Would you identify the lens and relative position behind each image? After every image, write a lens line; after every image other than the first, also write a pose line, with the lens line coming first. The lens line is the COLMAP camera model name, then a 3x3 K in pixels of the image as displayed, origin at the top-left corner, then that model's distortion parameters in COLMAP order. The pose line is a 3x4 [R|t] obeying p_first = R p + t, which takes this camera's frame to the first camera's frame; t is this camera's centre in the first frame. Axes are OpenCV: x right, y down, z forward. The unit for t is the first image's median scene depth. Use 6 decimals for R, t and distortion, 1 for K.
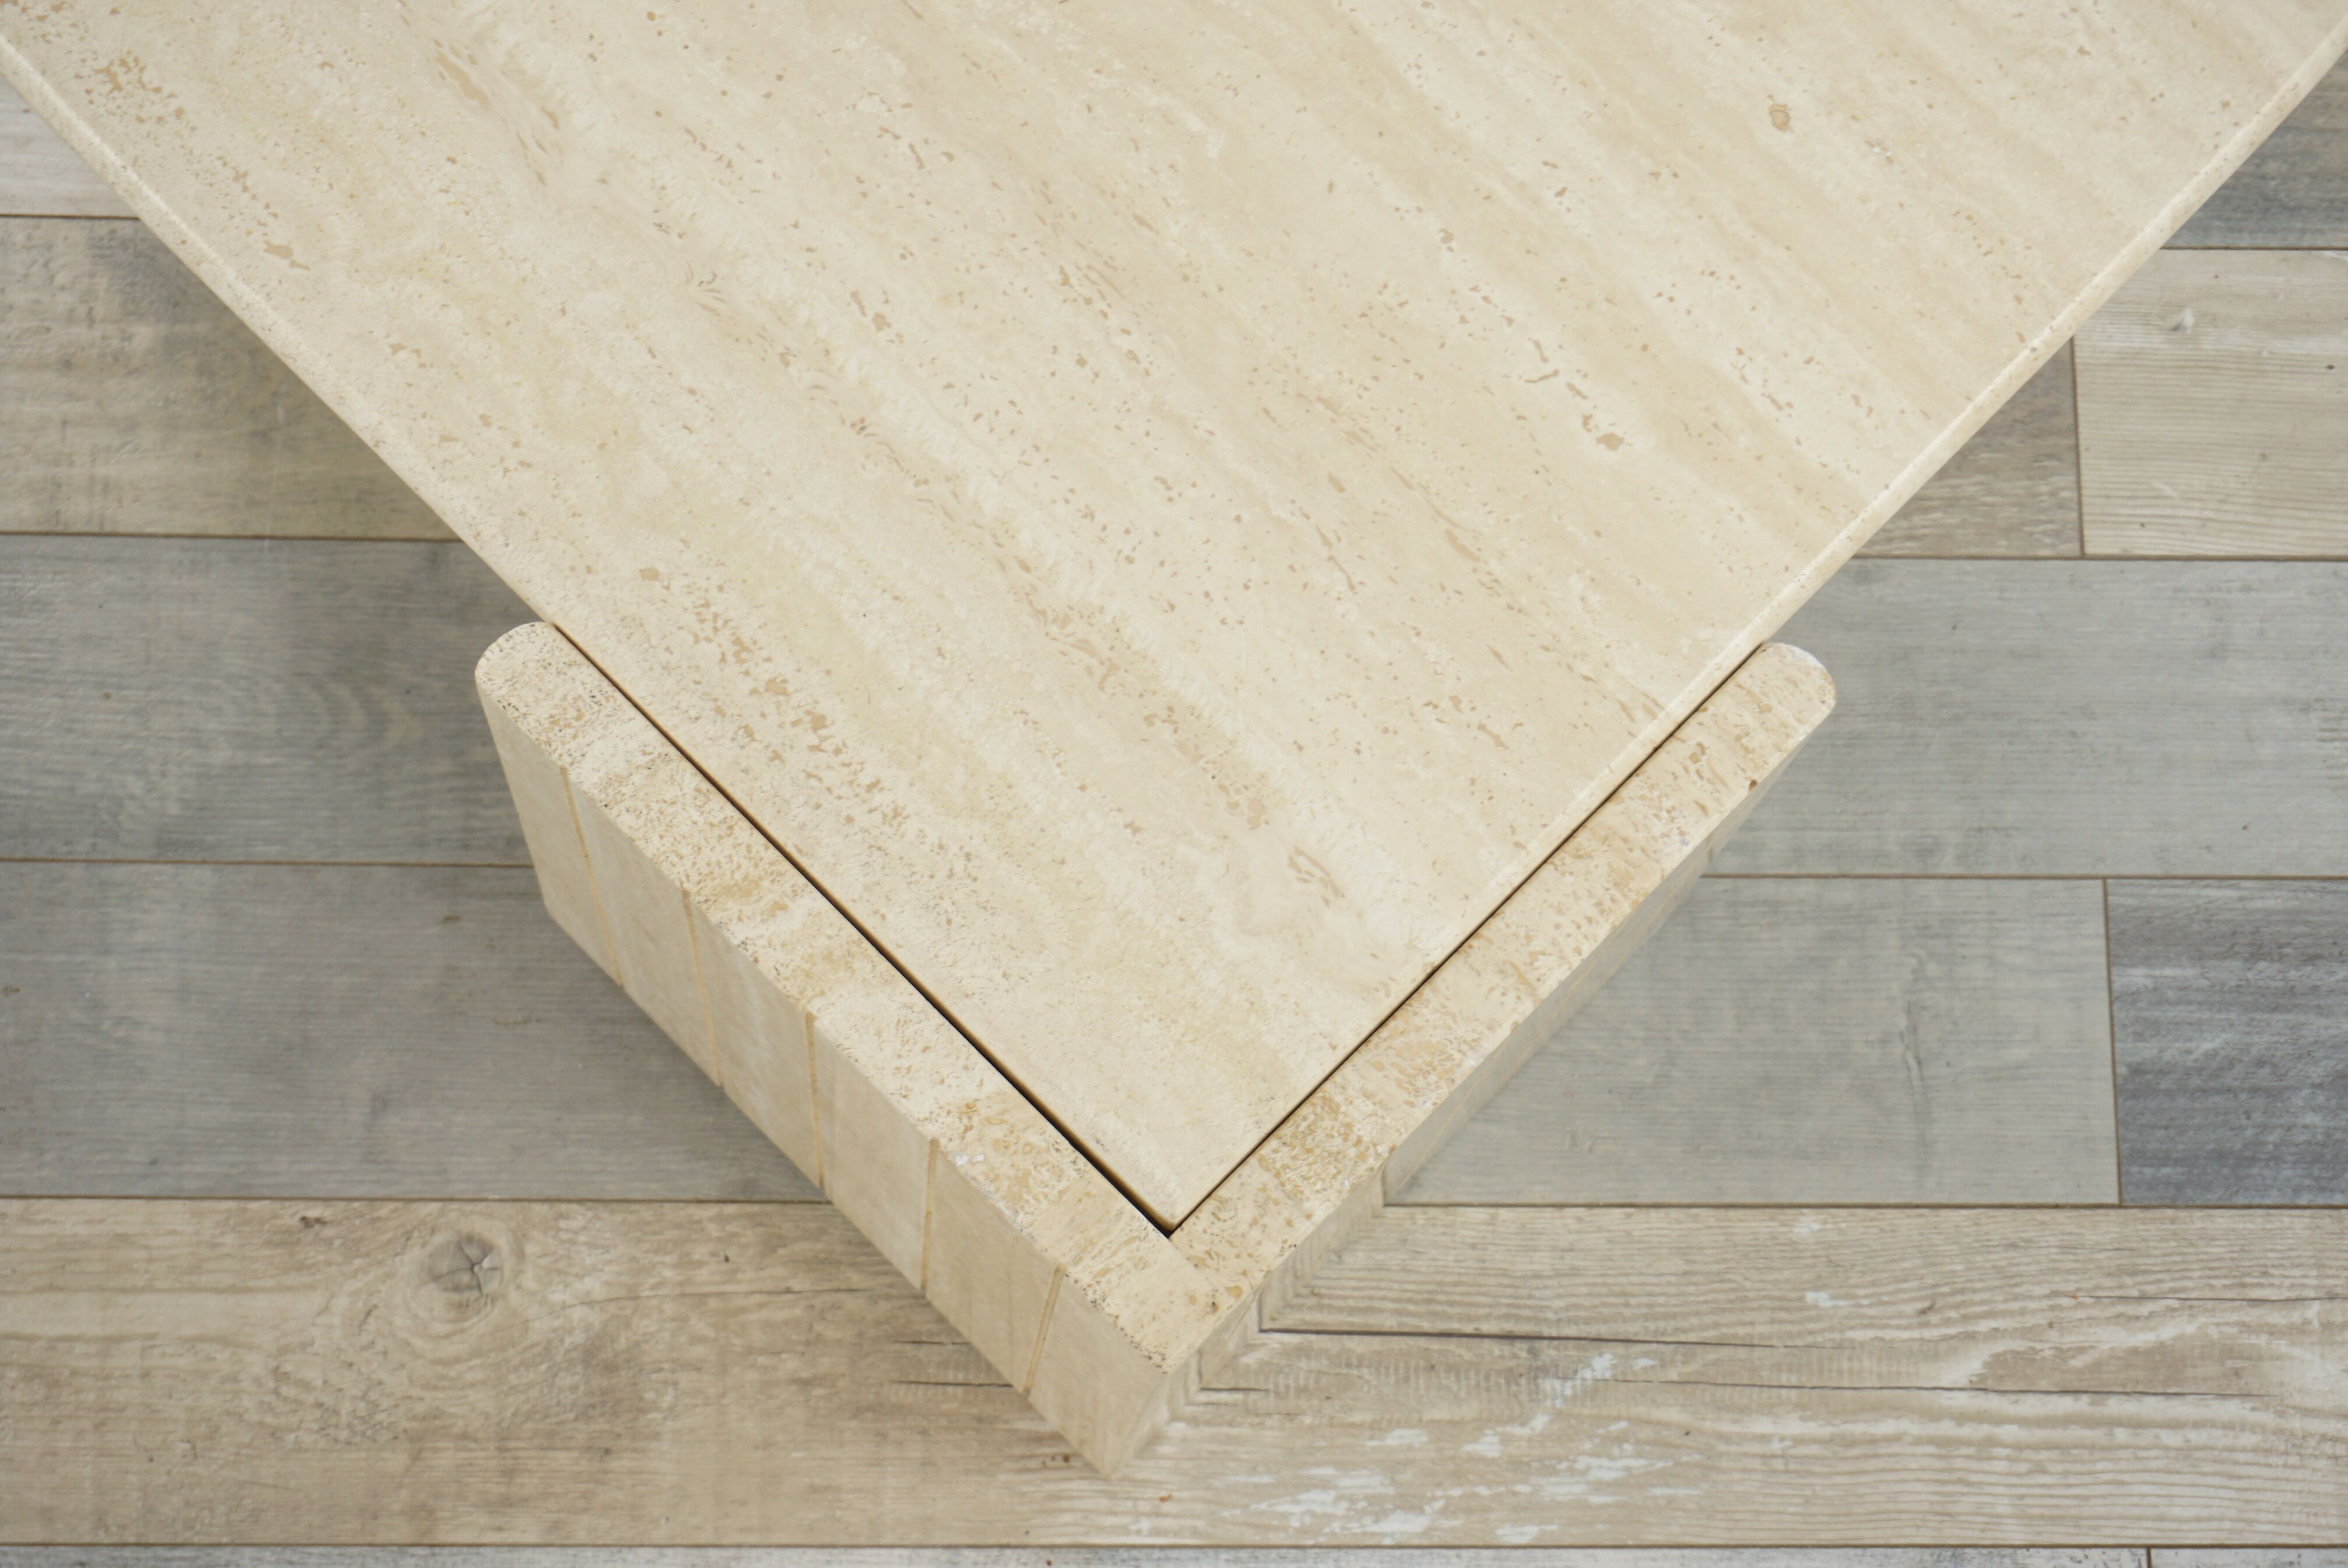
lens RADIAL K [[4880.8, 0, 1134.9], [0, 4880.8, 832.3], [0, 0, 1]] dist [0.023728, 0.290851]
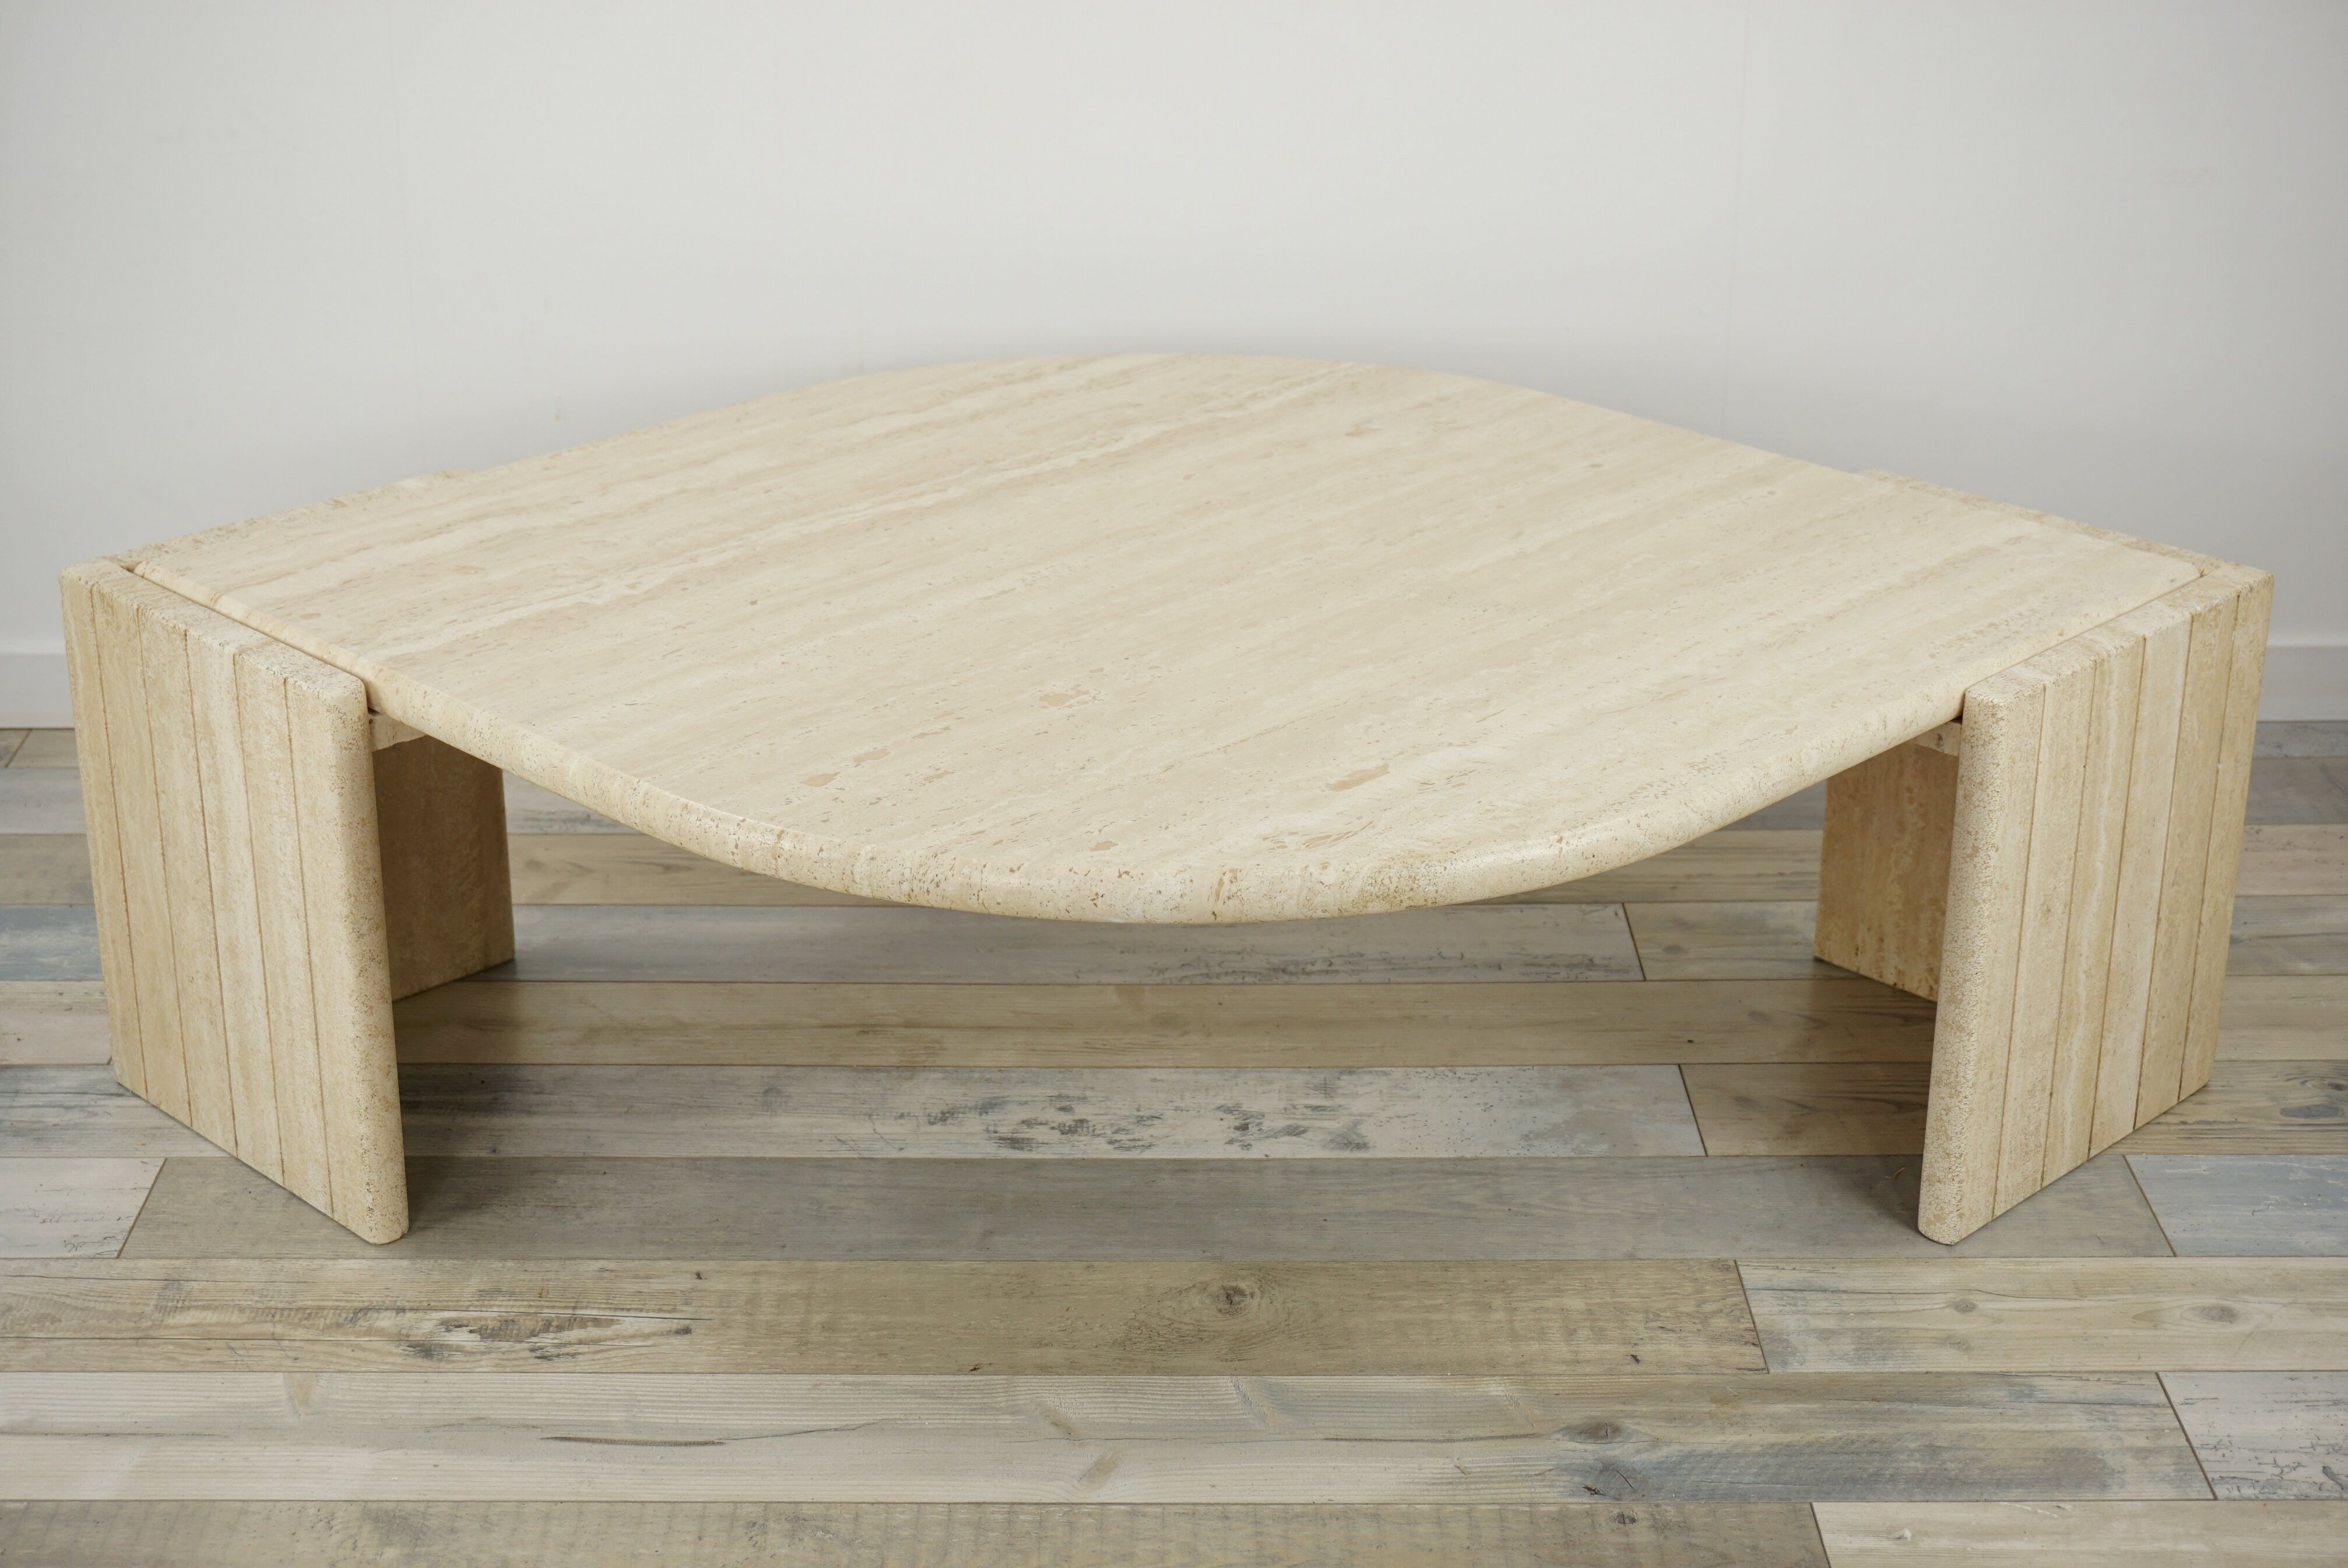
lens RADIAL K [[3747.6, 0, 1166.8], [0, 3747.6, 777.6], [0, 0, 1]] dist [0.028144, 0.044485]
pose [[-0.003376, -0.435019, 0.900415, -1.185101], [0.970179, 0.216807, 0.108384, -0.404995], [-0.242365, 0.873930, 0.421314, 0.415419]]
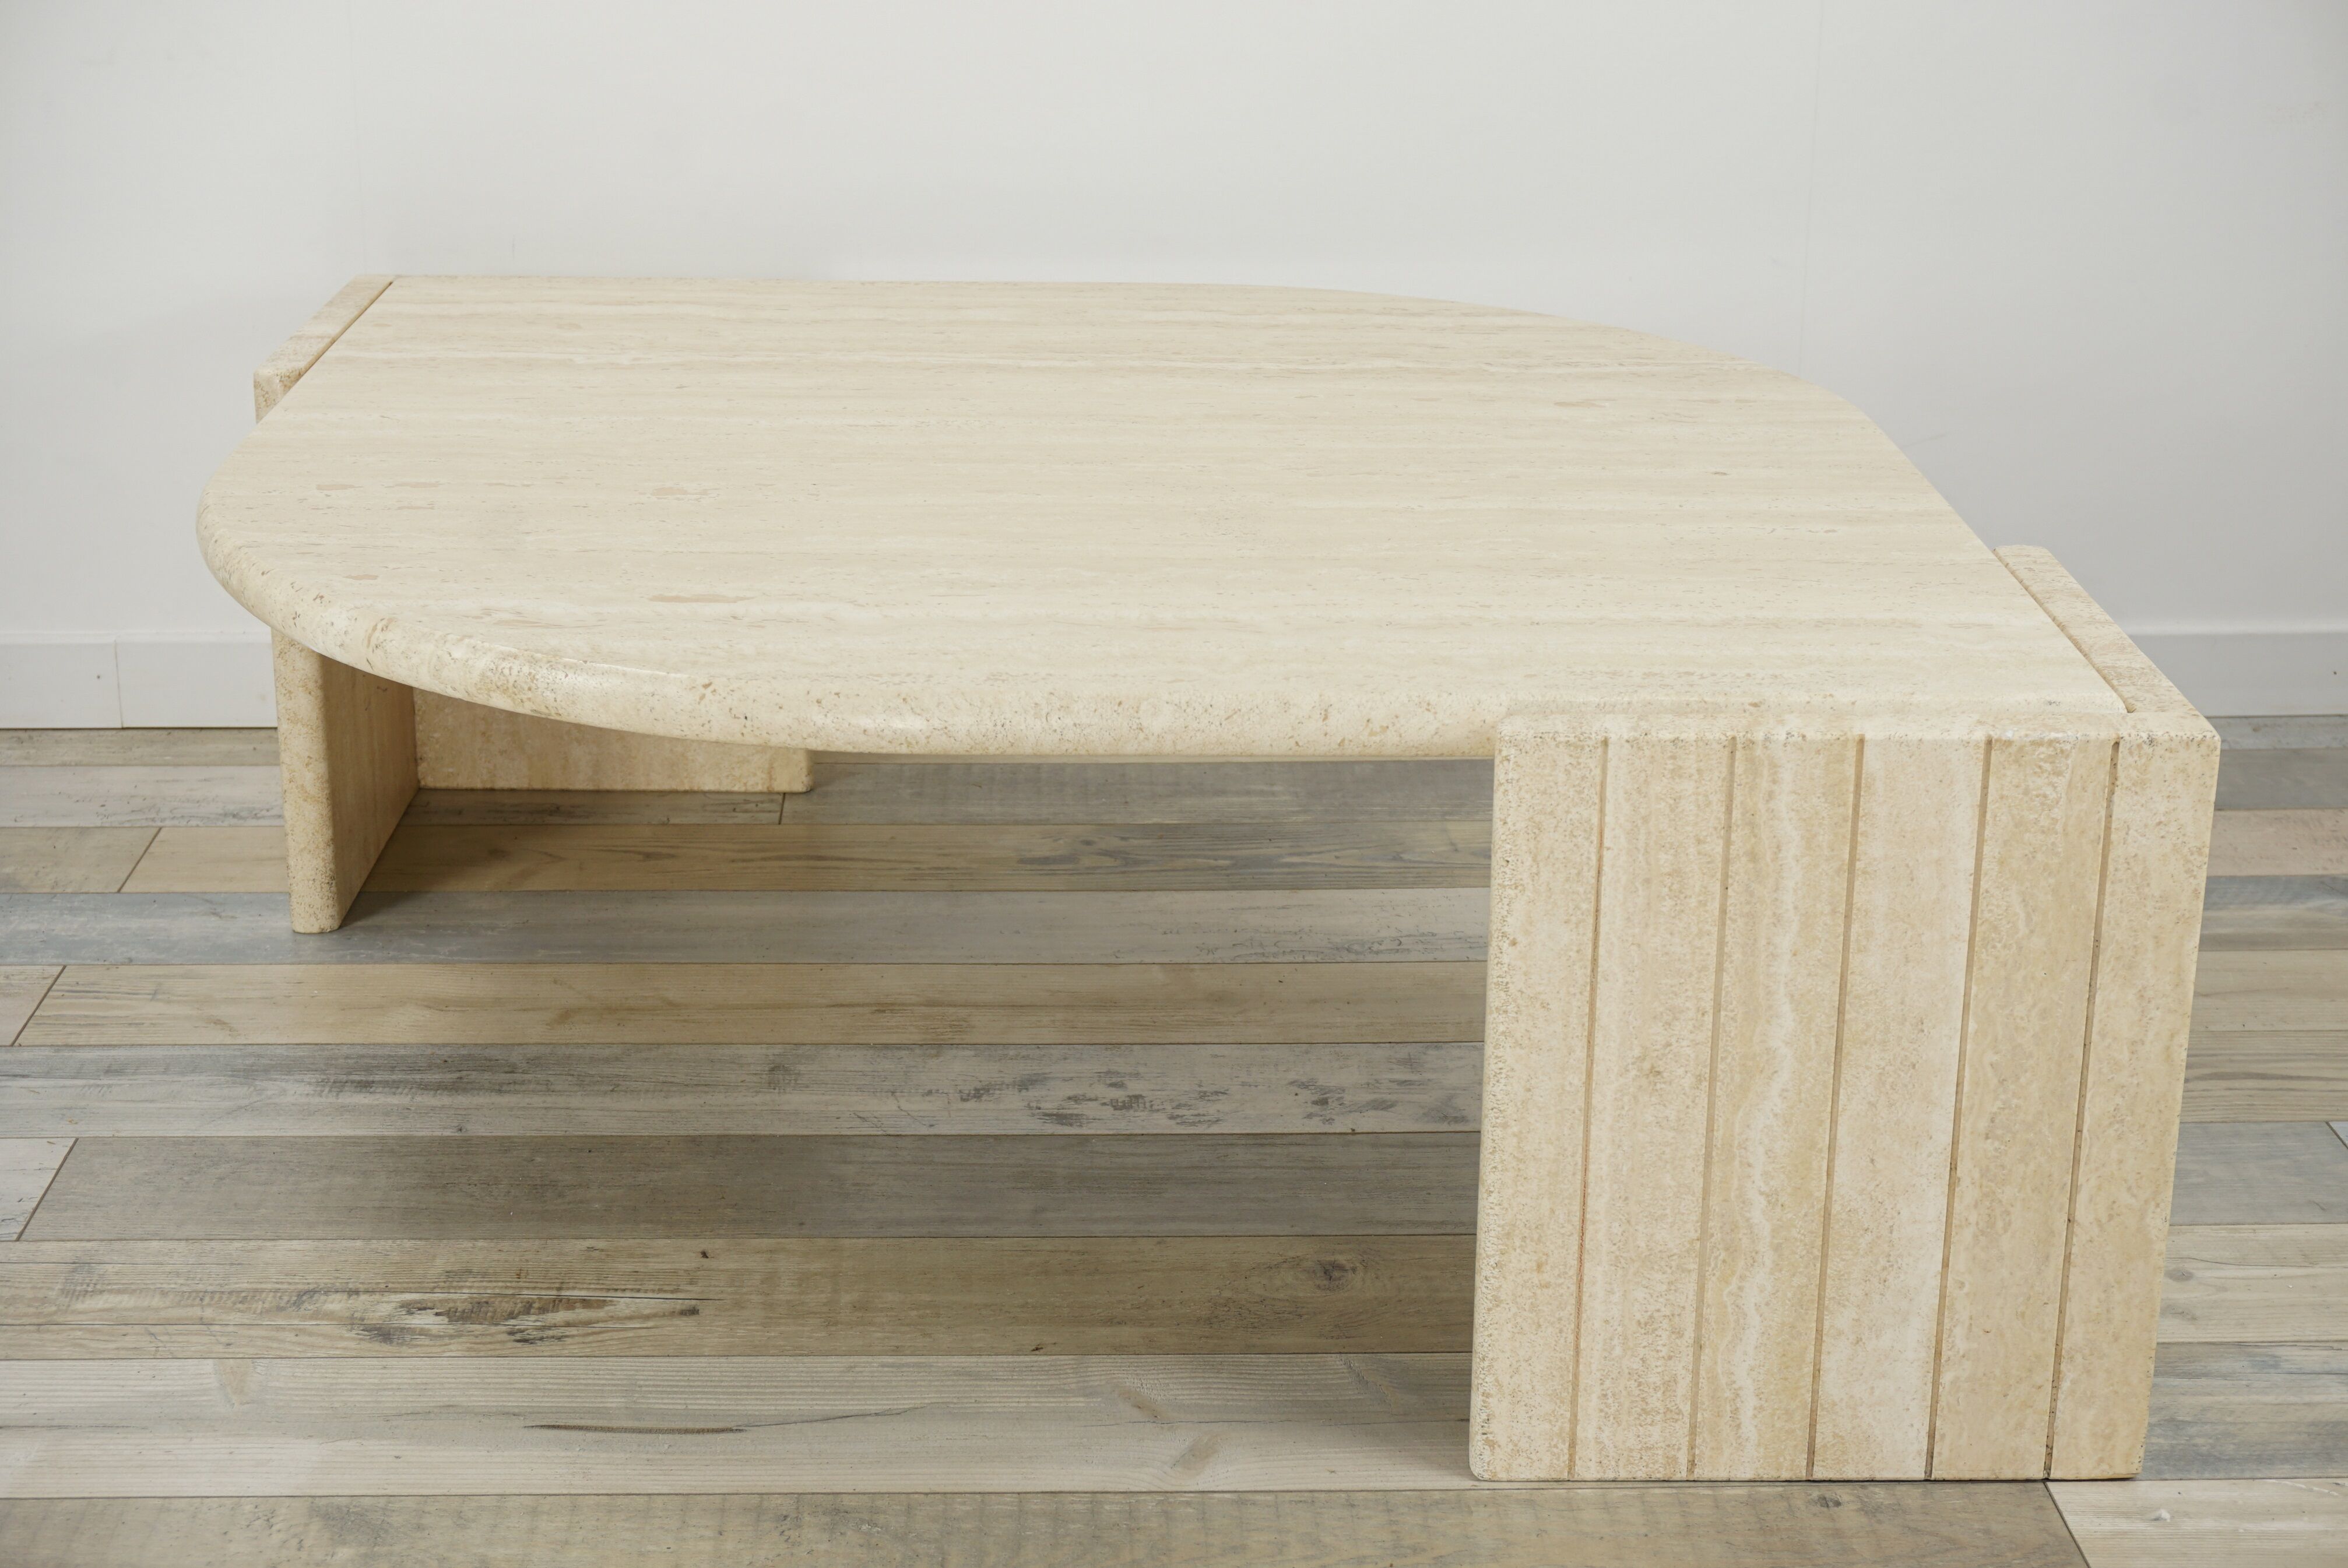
lens RADIAL K [[3588.1, 0, 1164.4], [0, 3588.1, 781.9], [0, 0, 1]] dist [-0.002751, 0.071412]
pose [[0.697929, -0.277891, 0.660054, -0.720337], [0.701683, 0.449761, -0.552590, 0.382493], [-0.143307, 0.848817, 0.508893, 0.425126]]
